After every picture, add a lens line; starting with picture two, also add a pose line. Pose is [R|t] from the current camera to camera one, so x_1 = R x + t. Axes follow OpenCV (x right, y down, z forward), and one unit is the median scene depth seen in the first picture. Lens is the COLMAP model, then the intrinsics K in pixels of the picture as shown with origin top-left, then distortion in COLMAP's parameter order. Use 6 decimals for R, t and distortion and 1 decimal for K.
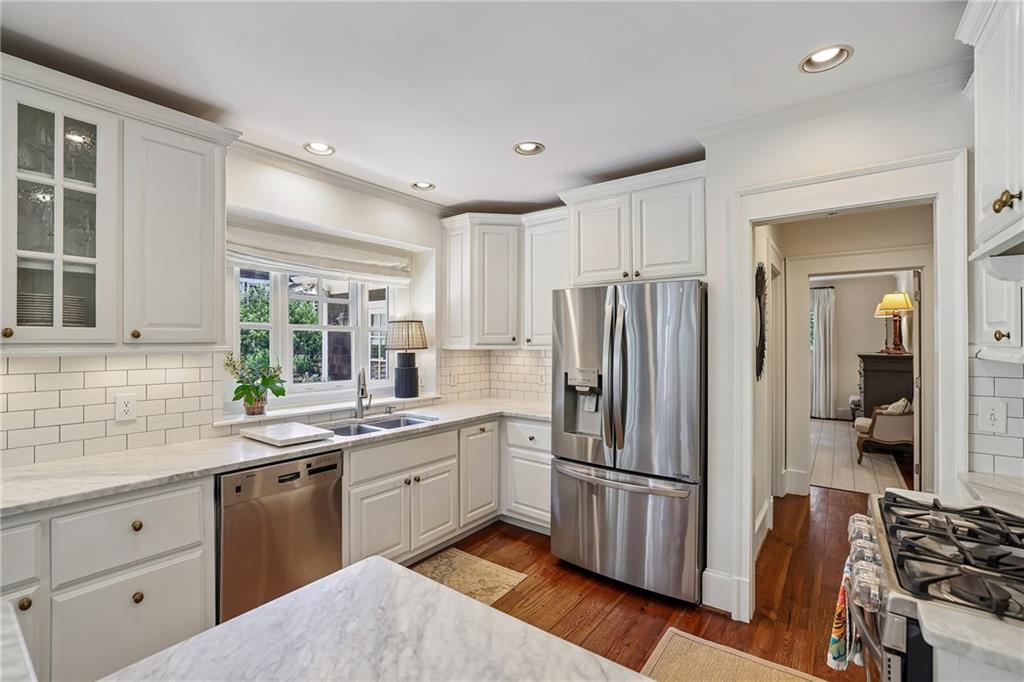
lens RADIAL K [[443.6, 0, 518.5], [0, 443.6, 338.6], [0, 0, 1]] dist [-0.038791, 0.009876]
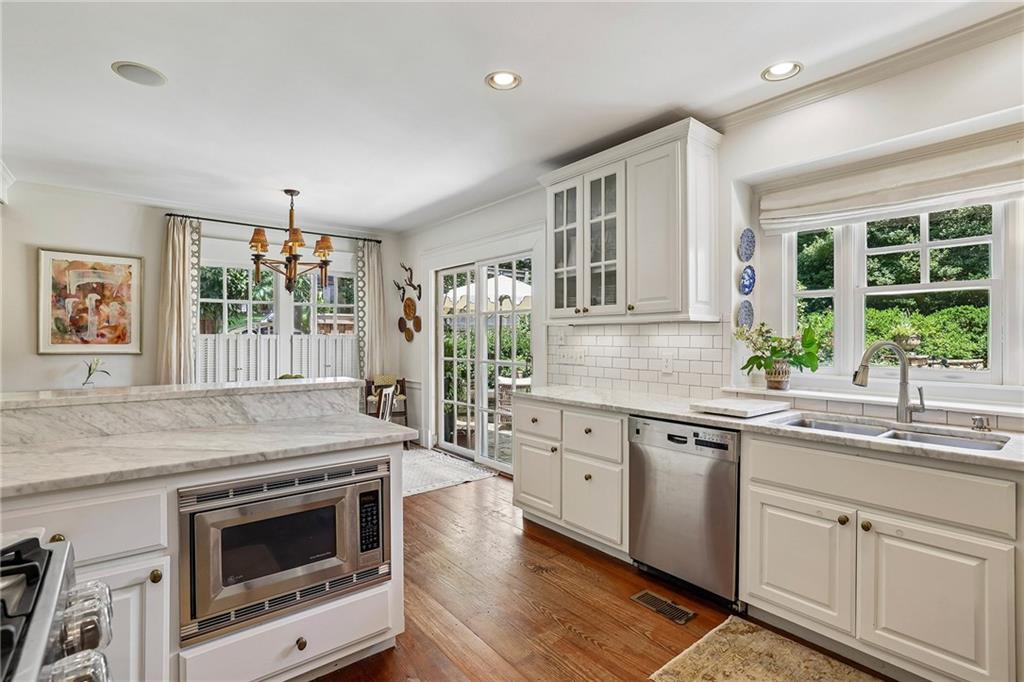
lens RADIAL K [[484.6, 0, 499.1], [0, 484.6, 339.7], [0, 0, 1]] dist [-0.019371, 0.003168]
pose [[-0.262565, 0.003046, -0.964909, 0.505288], [0.003915, 0.999990, 0.002091, 0.060232], [0.964906, -0.003229, -0.262575, 0.664858]]
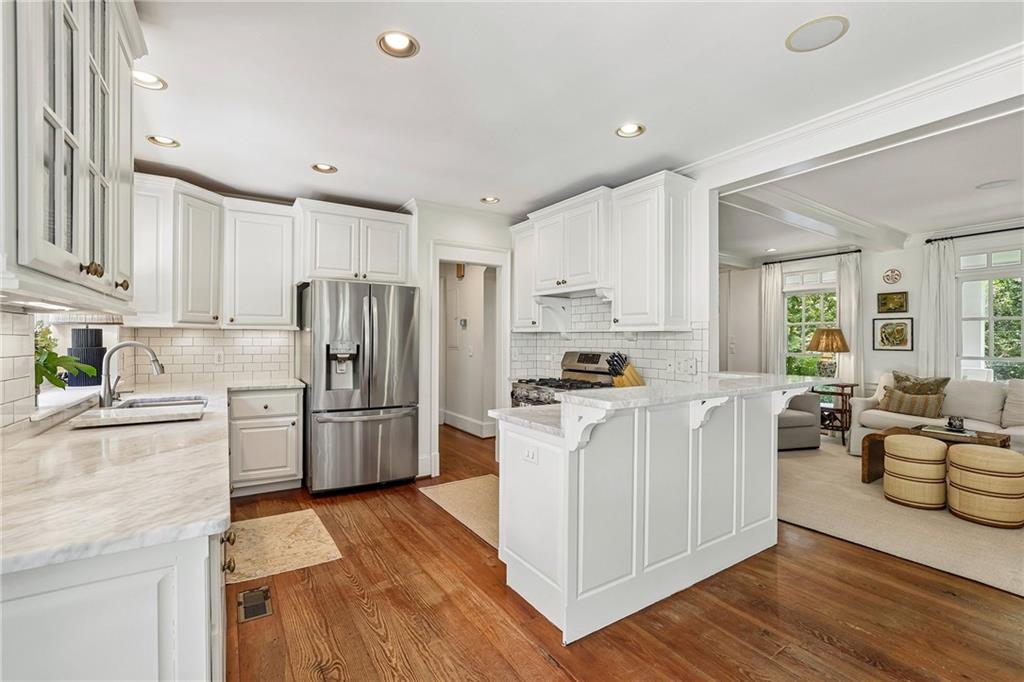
lens RADIAL K [[443.6, 0, 501.9], [0, 443.6, 342.5], [0, 0, 1]] dist [-0.038791, 0.009876]
pose [[0.365665, 0.000856, 0.930746, -0.901168], [-0.008343, 0.999962, 0.002359, 0.062812], [-0.930709, -0.008628, 0.365658, 0.049134]]
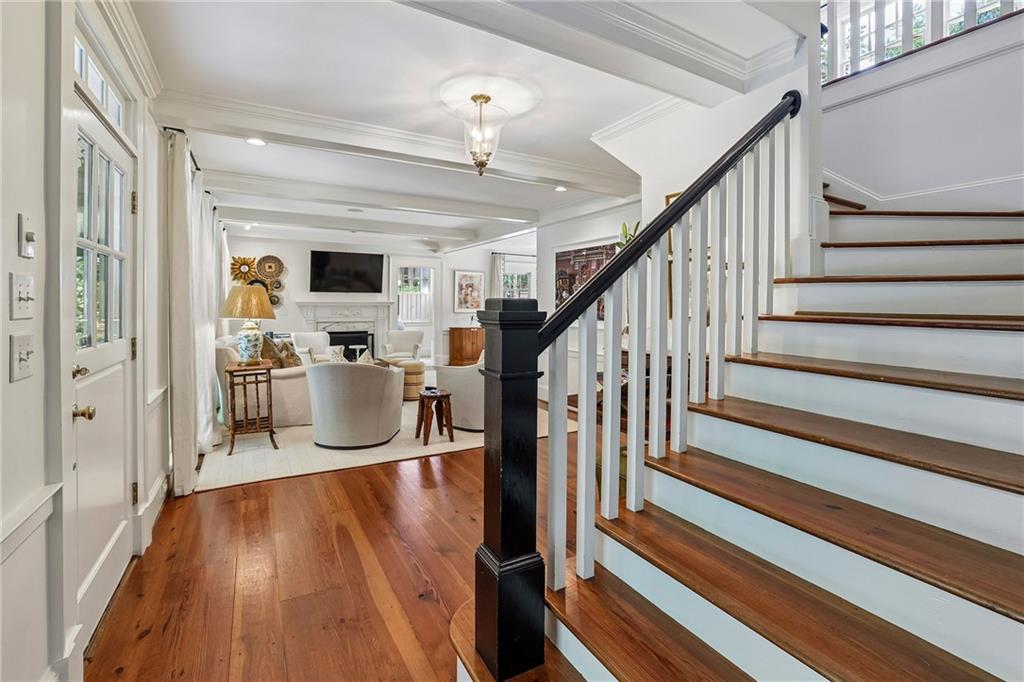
lens RADIAL K [[443.6, 0, 525.7], [0, 443.6, 309.8], [0, 0, 1]] dist [-0.038791, 0.009876]
pose [[-0.365118, 0.010418, -0.930903, 2.444692], [0.000464, 0.999939, 0.011009, 0.044413], [0.930961, 0.003587, -0.365100, 0.679556]]
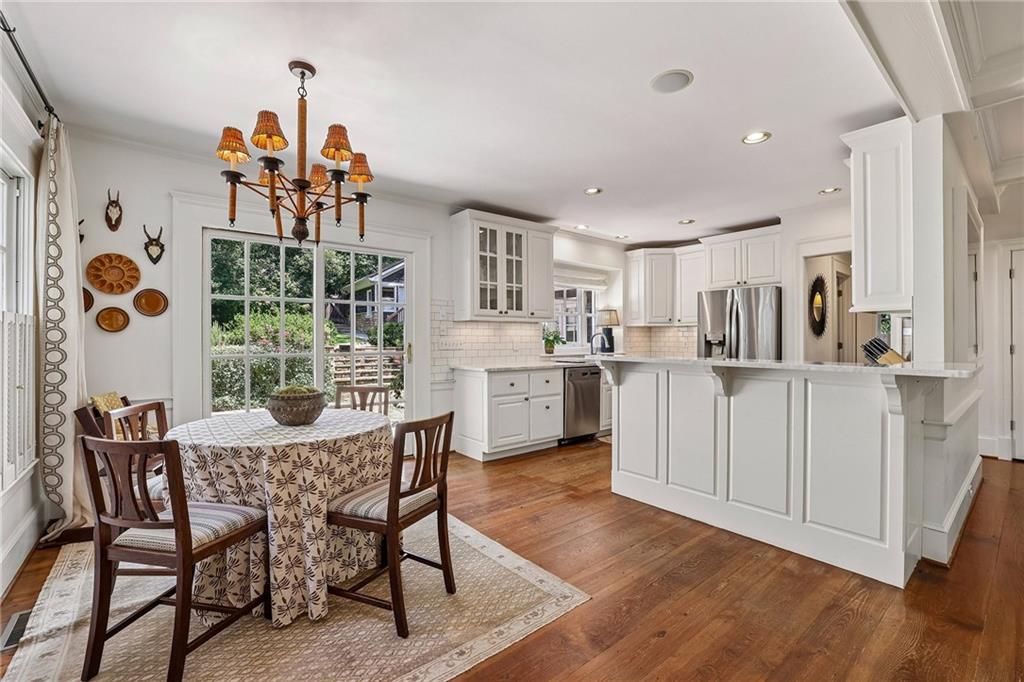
lens RADIAL K [[443.6, 0, 520.4], [0, 443.6, 338.6], [0, 0, 1]] dist [-0.038791, 0.009876]
pose [[0.970686, 0.001117, -0.240350, -0.212002], [0.000344, 0.999982, 0.006039, 0.081854], [0.240352, -0.005945, 0.970668, -1.053061]]
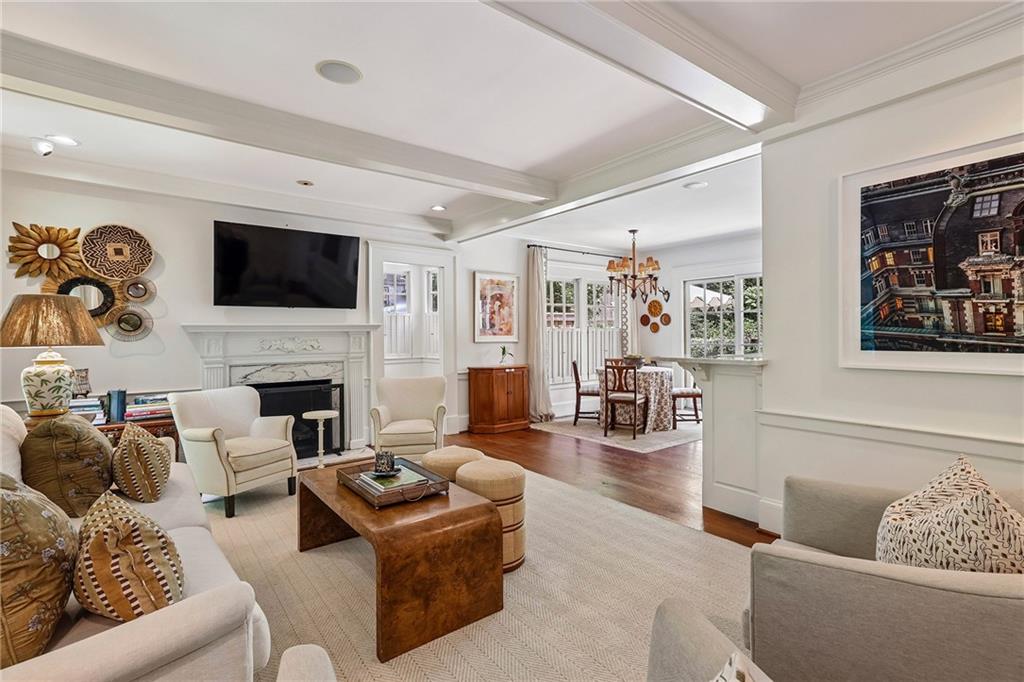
lens RADIAL K [[479.6, 0, 514.6], [0, 479.6, 333.8], [0, 0, 1]] dist [0.014498, 0.007025]
pose [[-0.260796, 0.003782, -0.965386, 1.541493], [0.016524, 0.999863, -0.000547, 0.067262], [0.965252, -0.016095, -0.260823, -0.329715]]
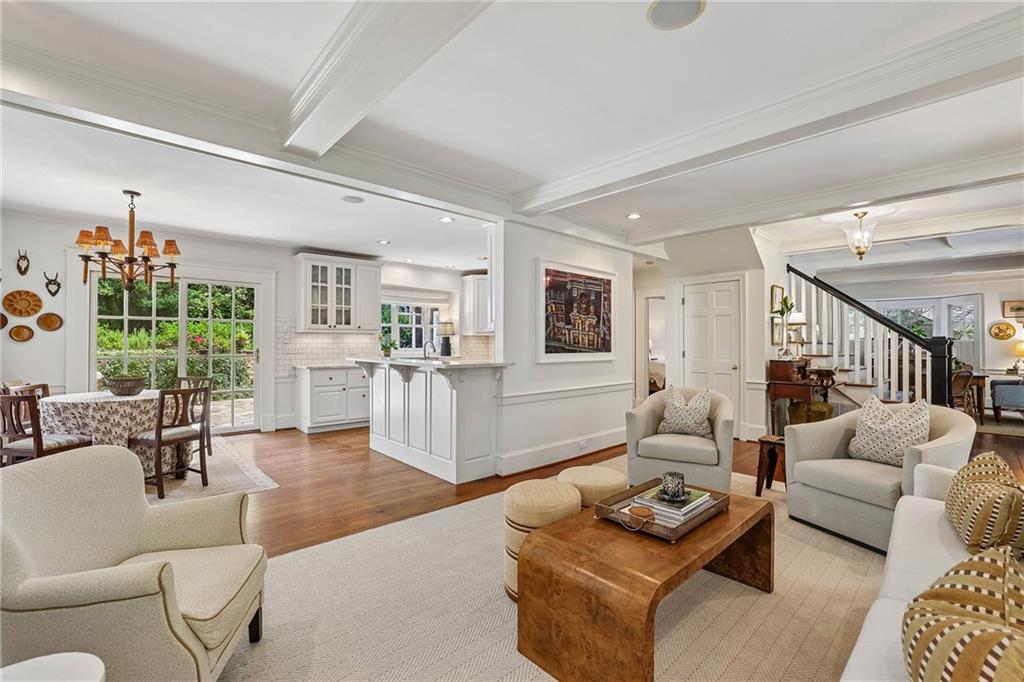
lens RADIAL K [[443.6, 0, 524.4], [0, 443.6, 336.1], [0, 0, 1]] dist [-0.038791, 0.009876]
pose [[0.984995, 0.000818, -0.172580, 0.694355], [-0.002369, 0.999959, -0.008785, 0.060922], [0.172566, 0.009062, 0.984956, -1.519389]]
